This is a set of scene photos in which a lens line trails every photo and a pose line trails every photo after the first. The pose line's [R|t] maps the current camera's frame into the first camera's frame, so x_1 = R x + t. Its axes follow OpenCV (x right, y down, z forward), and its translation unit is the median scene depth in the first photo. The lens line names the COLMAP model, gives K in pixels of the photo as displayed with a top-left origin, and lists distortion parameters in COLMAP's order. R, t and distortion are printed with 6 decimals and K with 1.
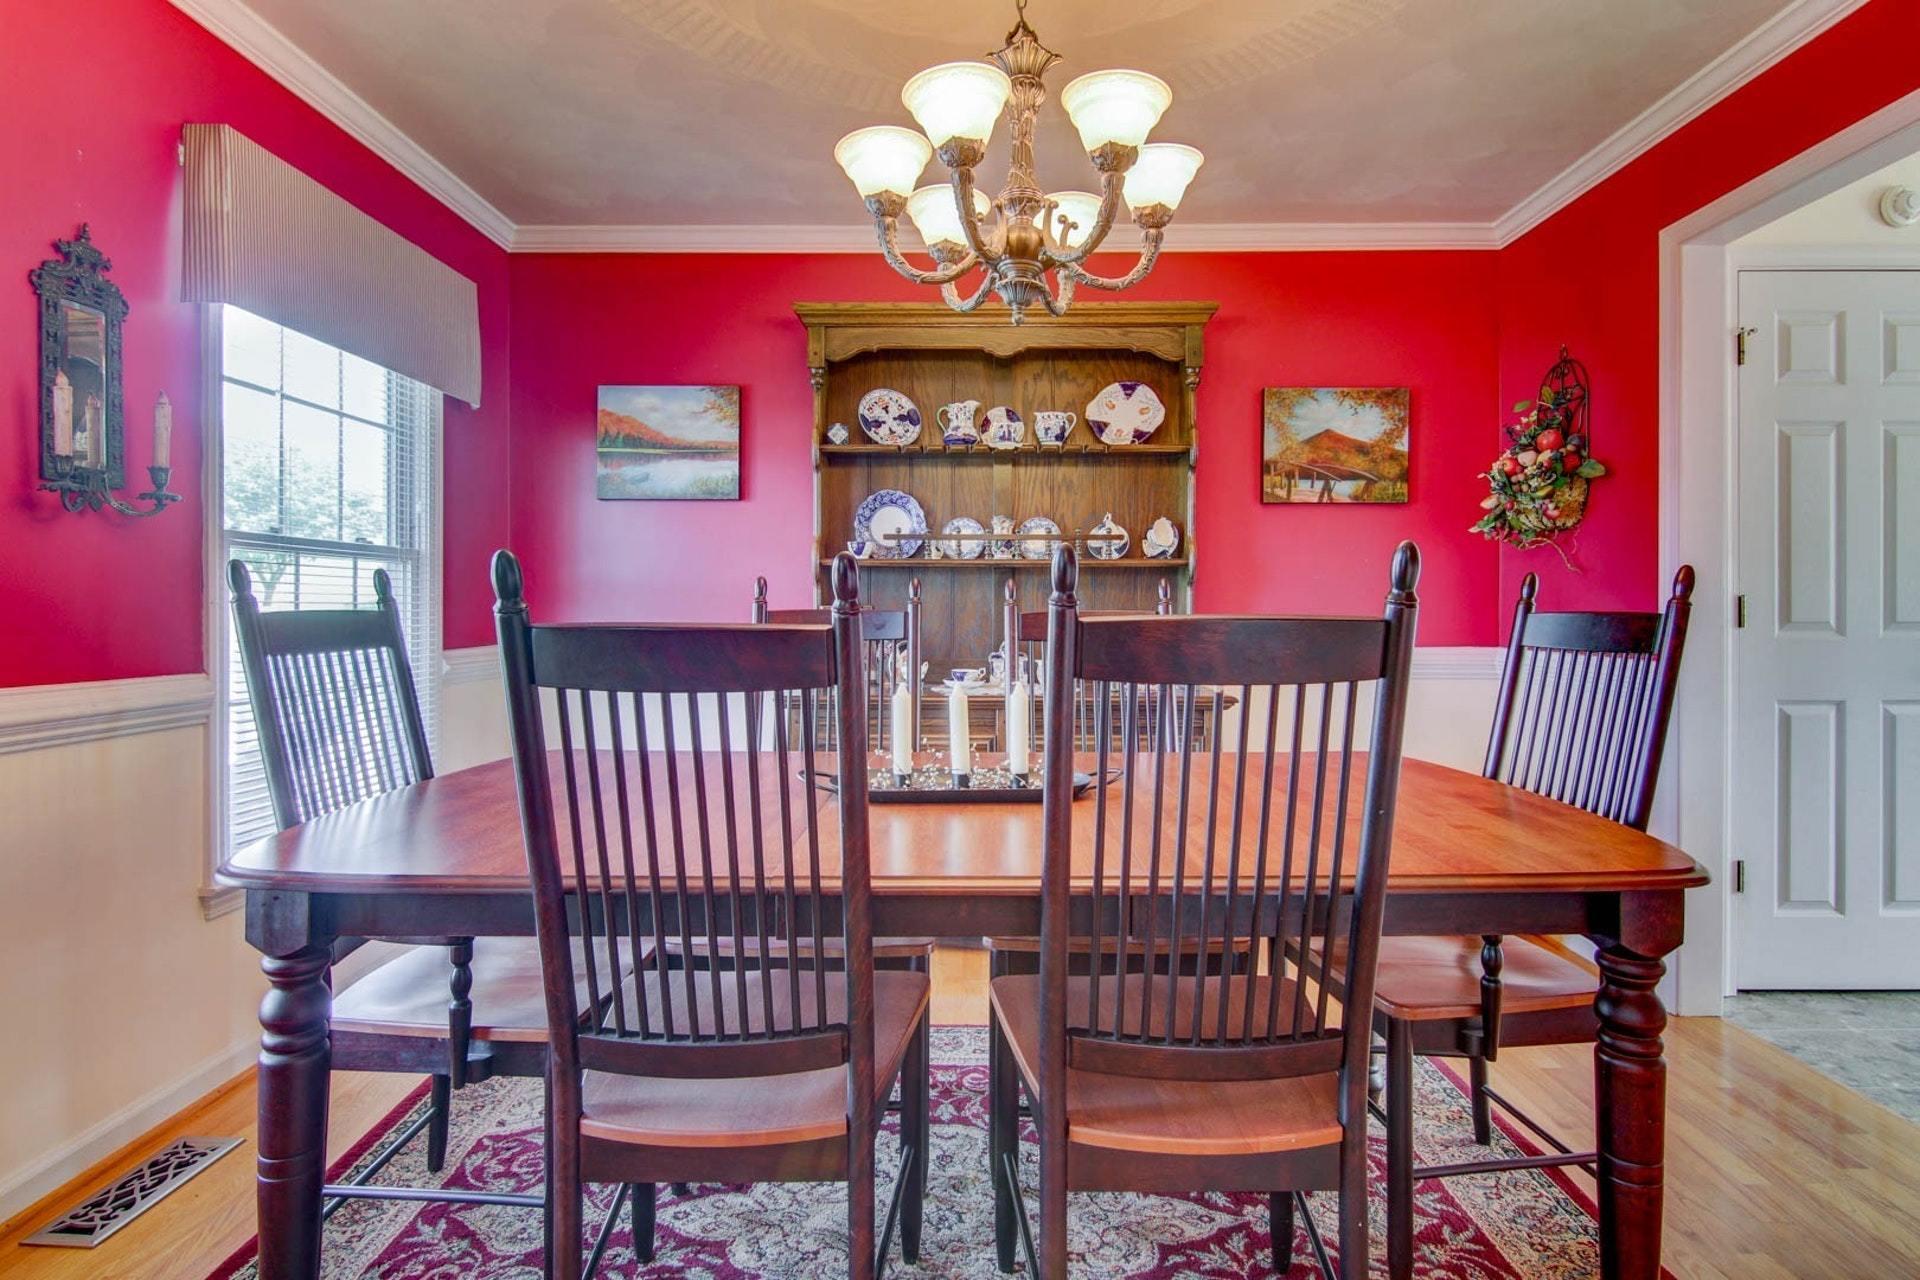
lens RADIAL K [[977.3, 0, 957.7], [0, 977.3, 644.2], [0, 0, 1]] dist [0.003159, -0.010680]
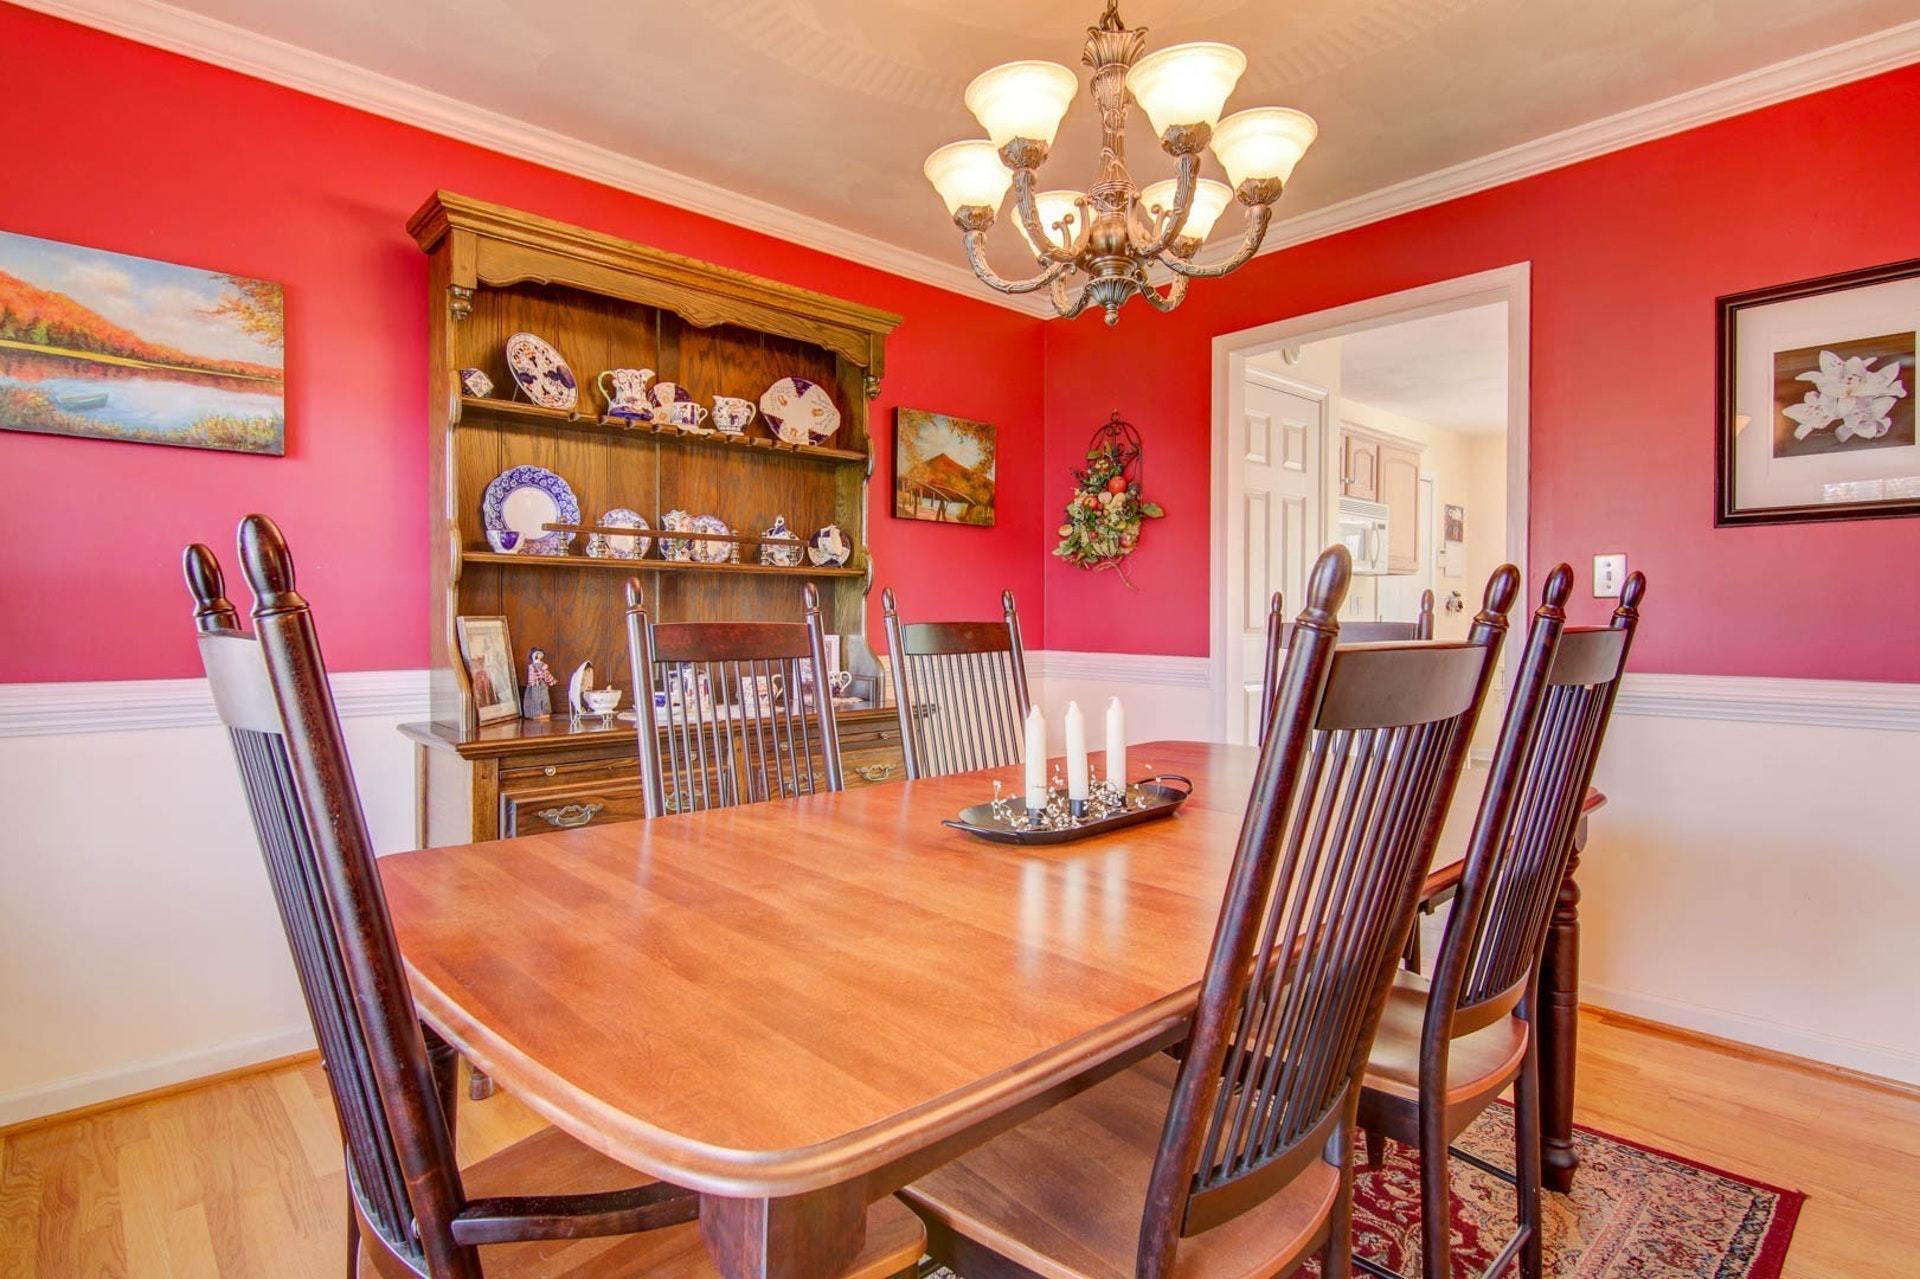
lens RADIAL K [[977.3, 0, 960.4], [0, 977.3, 634.1], [0, 0, 1]] dist [0.003159, -0.010680]
pose [[0.728377, -0.009626, 0.685109, -0.350900], [0.022343, 0.999703, -0.009707, -0.010679], [-0.684813, 0.022378, 0.728376, 0.211826]]
